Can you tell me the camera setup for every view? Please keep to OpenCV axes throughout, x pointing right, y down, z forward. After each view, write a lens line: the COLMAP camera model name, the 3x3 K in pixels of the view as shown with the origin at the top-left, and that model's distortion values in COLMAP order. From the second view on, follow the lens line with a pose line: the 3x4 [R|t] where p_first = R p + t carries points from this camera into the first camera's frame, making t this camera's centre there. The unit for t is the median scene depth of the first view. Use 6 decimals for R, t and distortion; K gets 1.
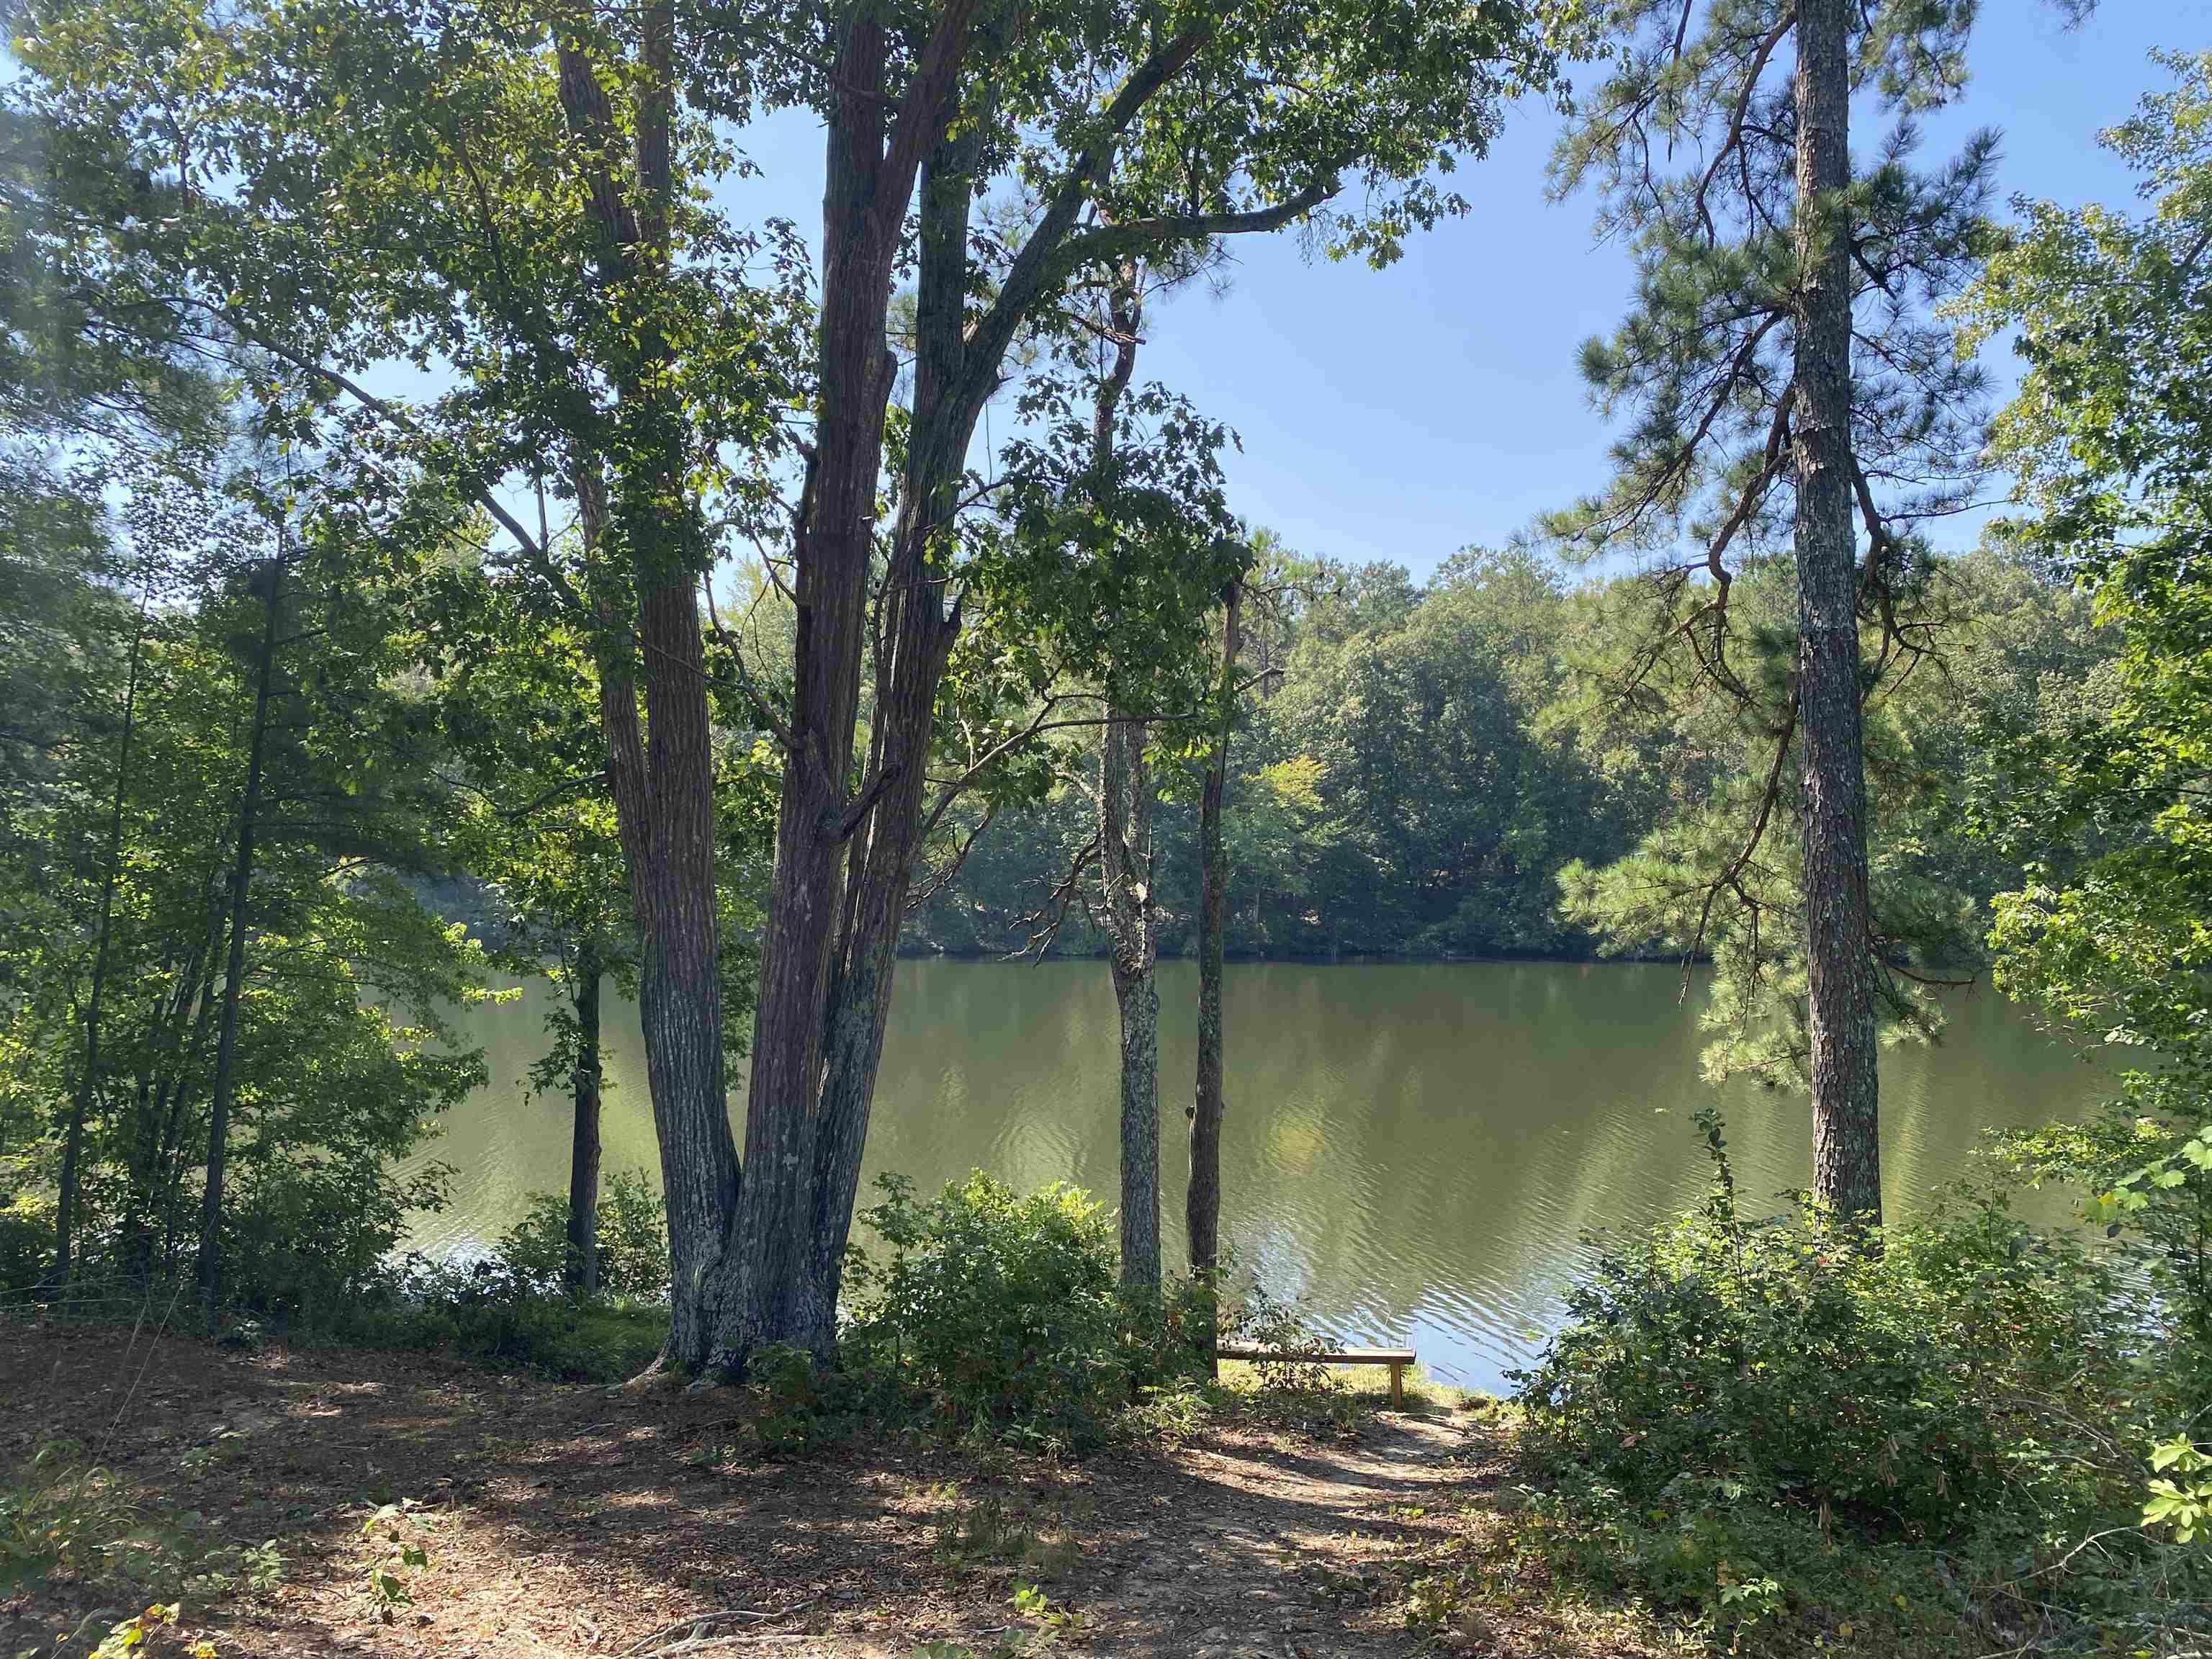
lens RADIAL K [[1691.9, 0, 1117.1], [0, 1691.9, 821.4], [0, 0, 1]] dist [0.049592, -0.047904]
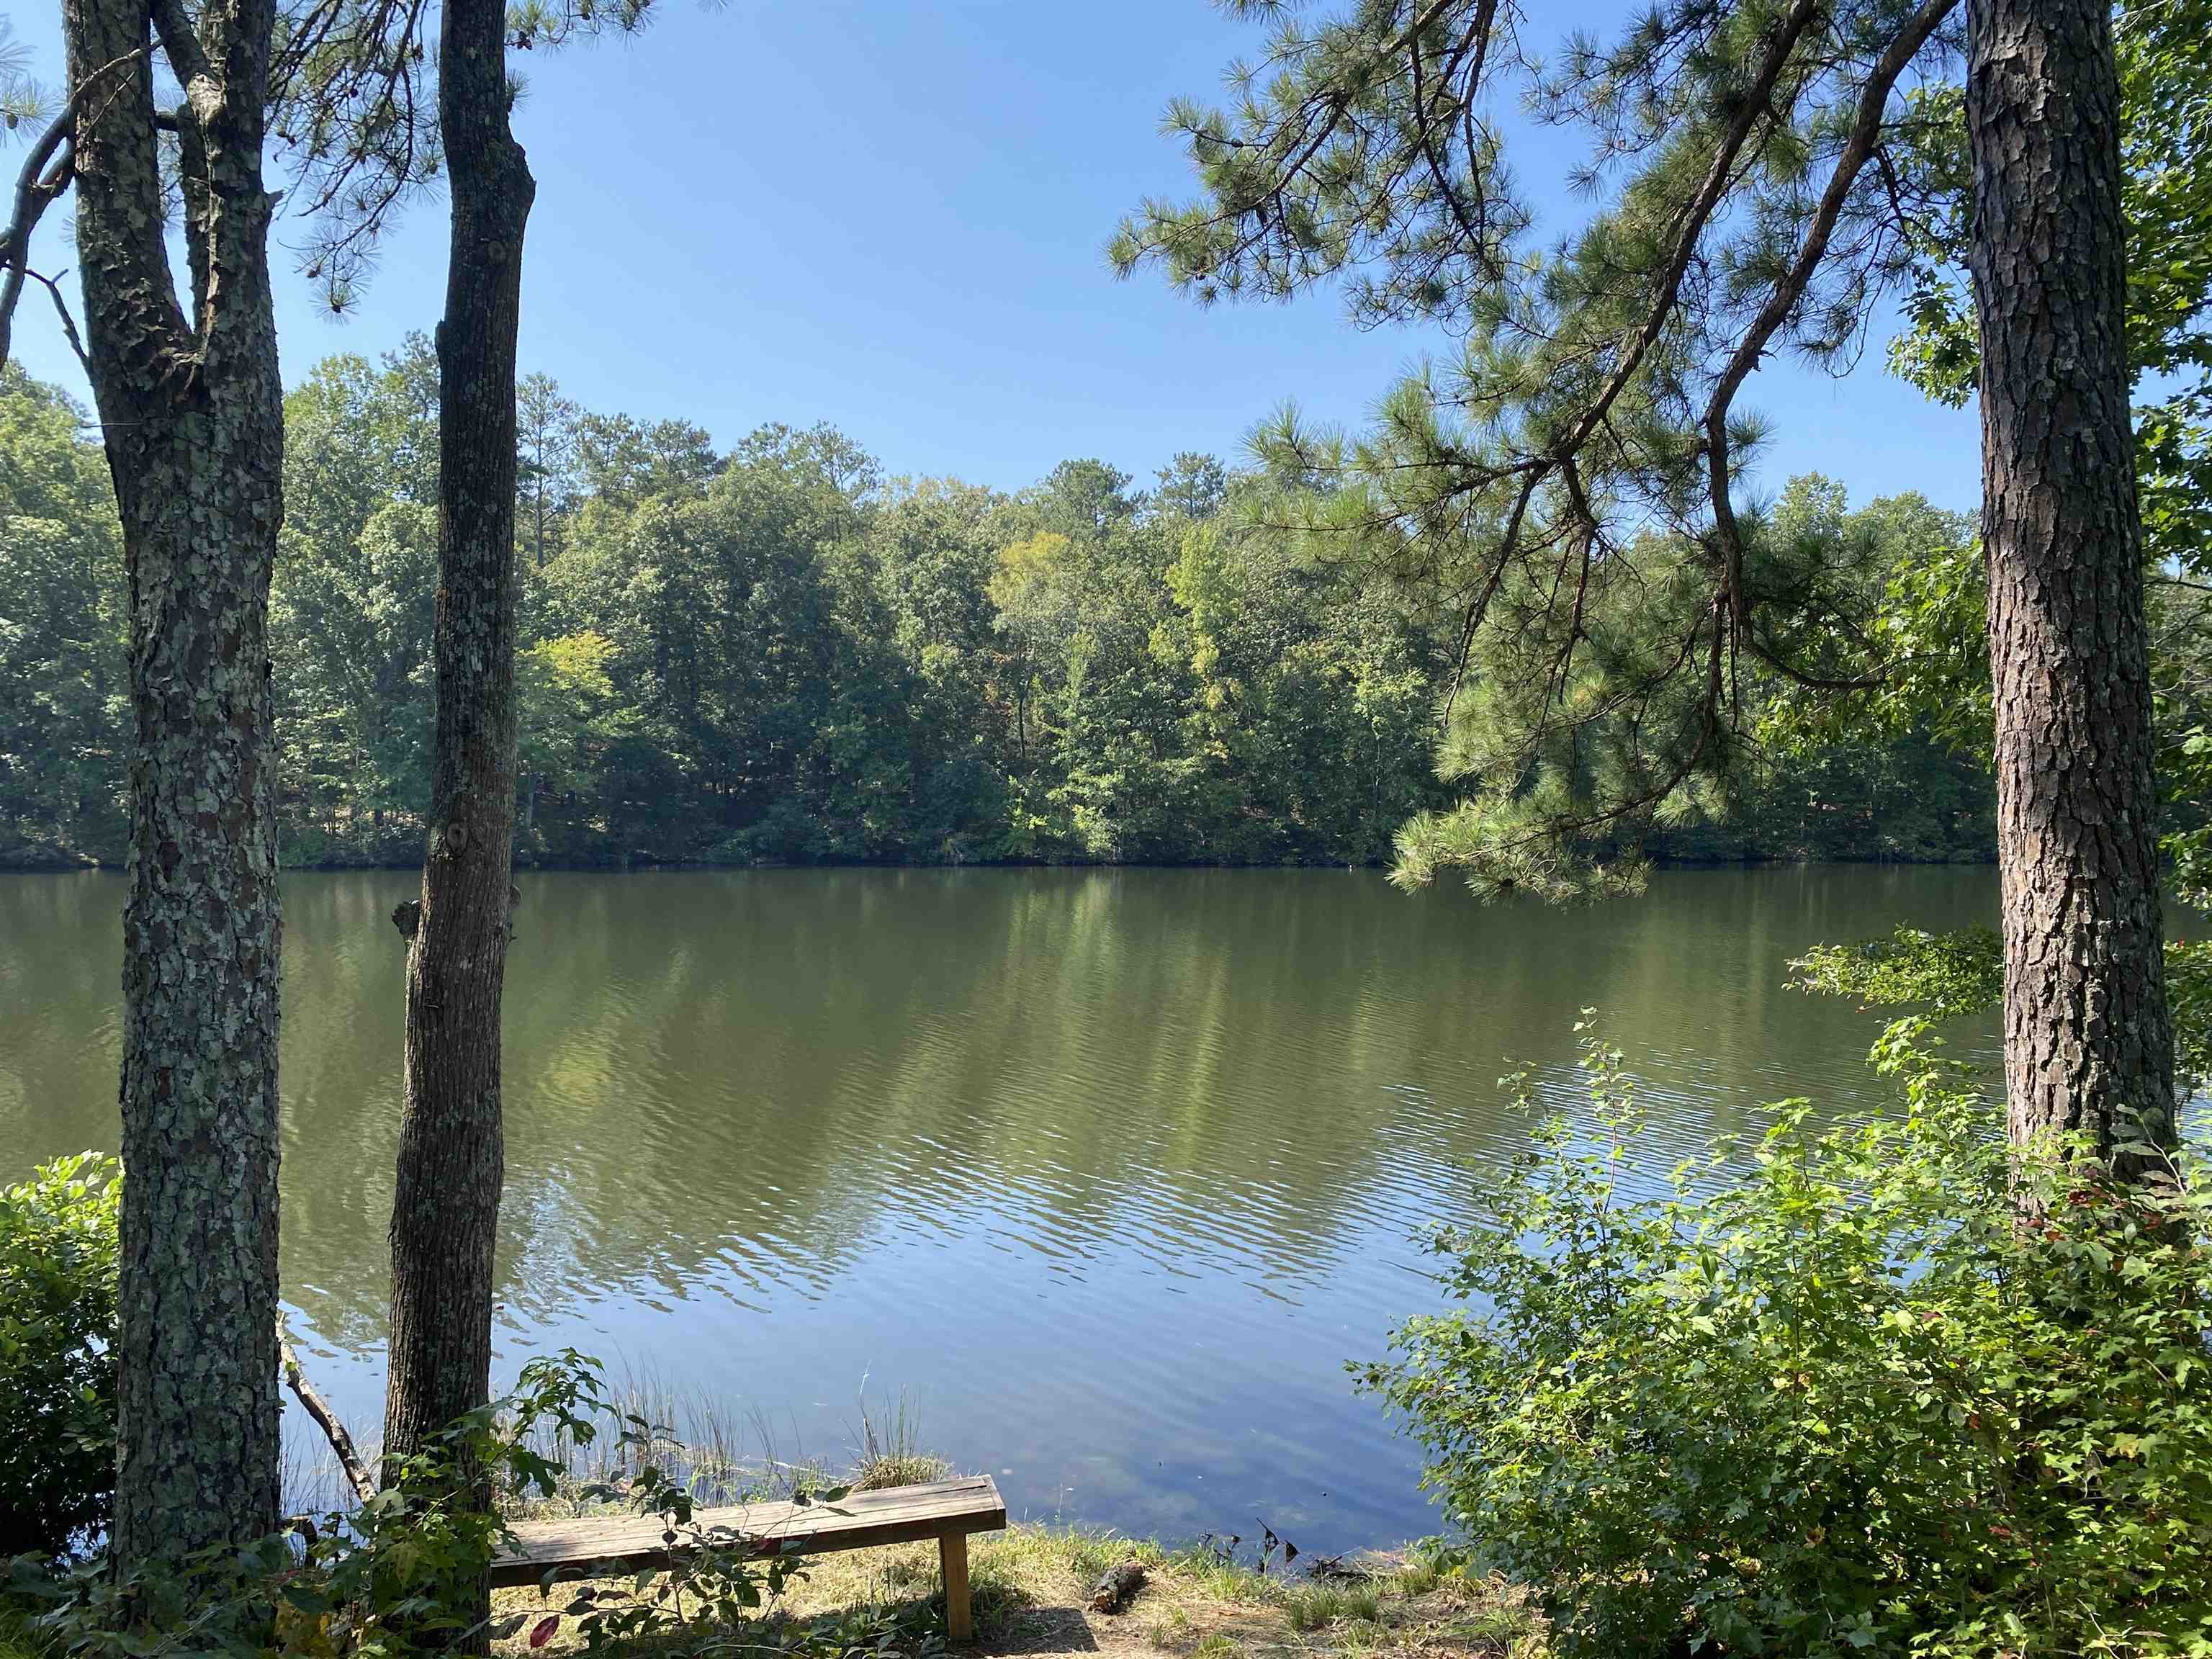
lens RADIAL K [[1691.9, 0, 1117.5], [0, 1691.9, 852.3], [0, 0, 1]] dist [0.049592, -0.047904]
pose [[0.914142, -0.006704, 0.405339, 0.005414], [-0.016246, 0.998454, 0.053153, 0.021632], [-0.405068, -0.055174, 0.912620, 0.099339]]
